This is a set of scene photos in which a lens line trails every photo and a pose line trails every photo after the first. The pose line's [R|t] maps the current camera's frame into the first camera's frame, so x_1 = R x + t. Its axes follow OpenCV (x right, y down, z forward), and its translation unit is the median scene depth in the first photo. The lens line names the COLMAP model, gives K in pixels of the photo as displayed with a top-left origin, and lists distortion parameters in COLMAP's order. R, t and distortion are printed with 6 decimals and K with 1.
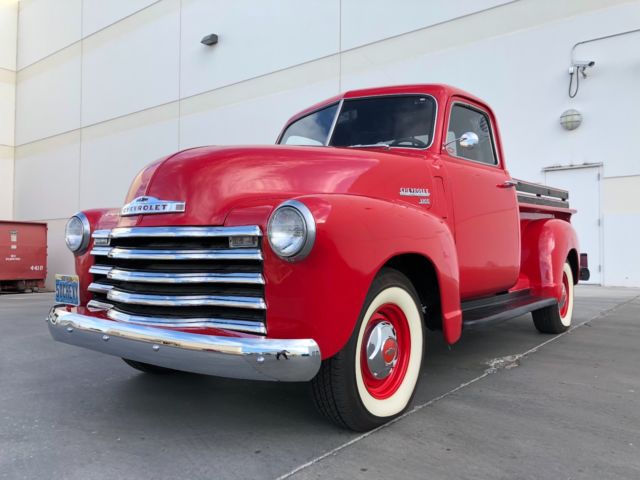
lens RADIAL K [[525.3, 0, 318.5], [0, 525.3, 243.0], [0, 0, 1]] dist [0.003202, 0.012243]
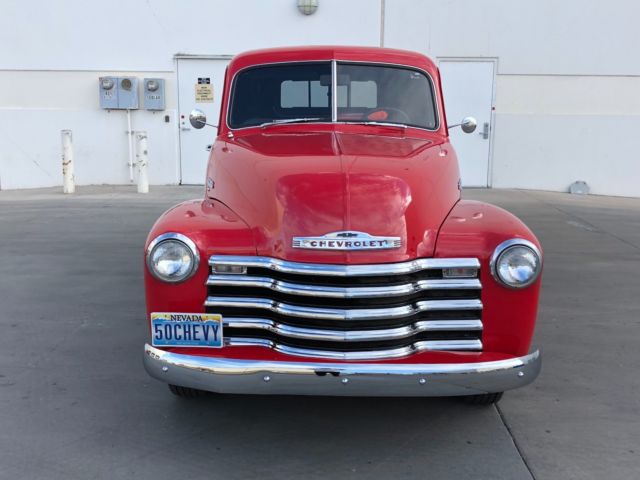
lens RADIAL K [[686.1, 0, 319.9], [0, 686.1, 243.4], [0, 0, 1]] dist [0.049657, 0.000000]
pose [[0.787325, -0.115125, 0.605694, -0.978127], [-0.013922, 0.978842, 0.204146, -0.277193], [-0.616381, -0.169161, 0.769064, 0.056336]]
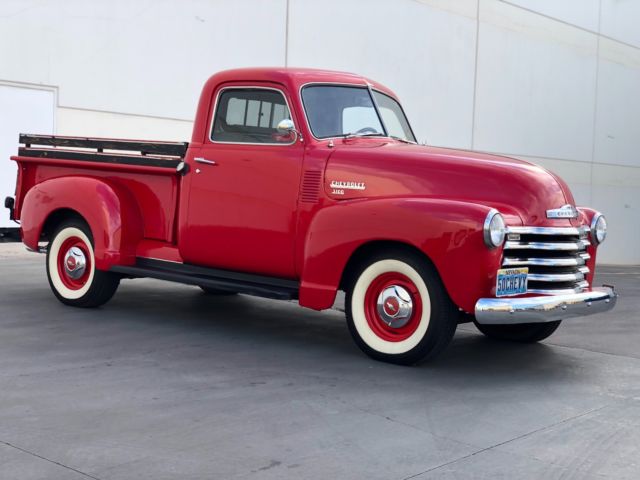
lens RADIAL K [[945.4, 0, 320.1], [0, 945.4, 238.4], [0, 0, 1]] dist [0.045349, 0.000000]
pose [[0.024278, -0.056783, 0.998091, -2.506074], [-0.049480, 0.997094, 0.057930, -0.098133], [-0.998480, -0.050792, 0.021398, 1.390949]]
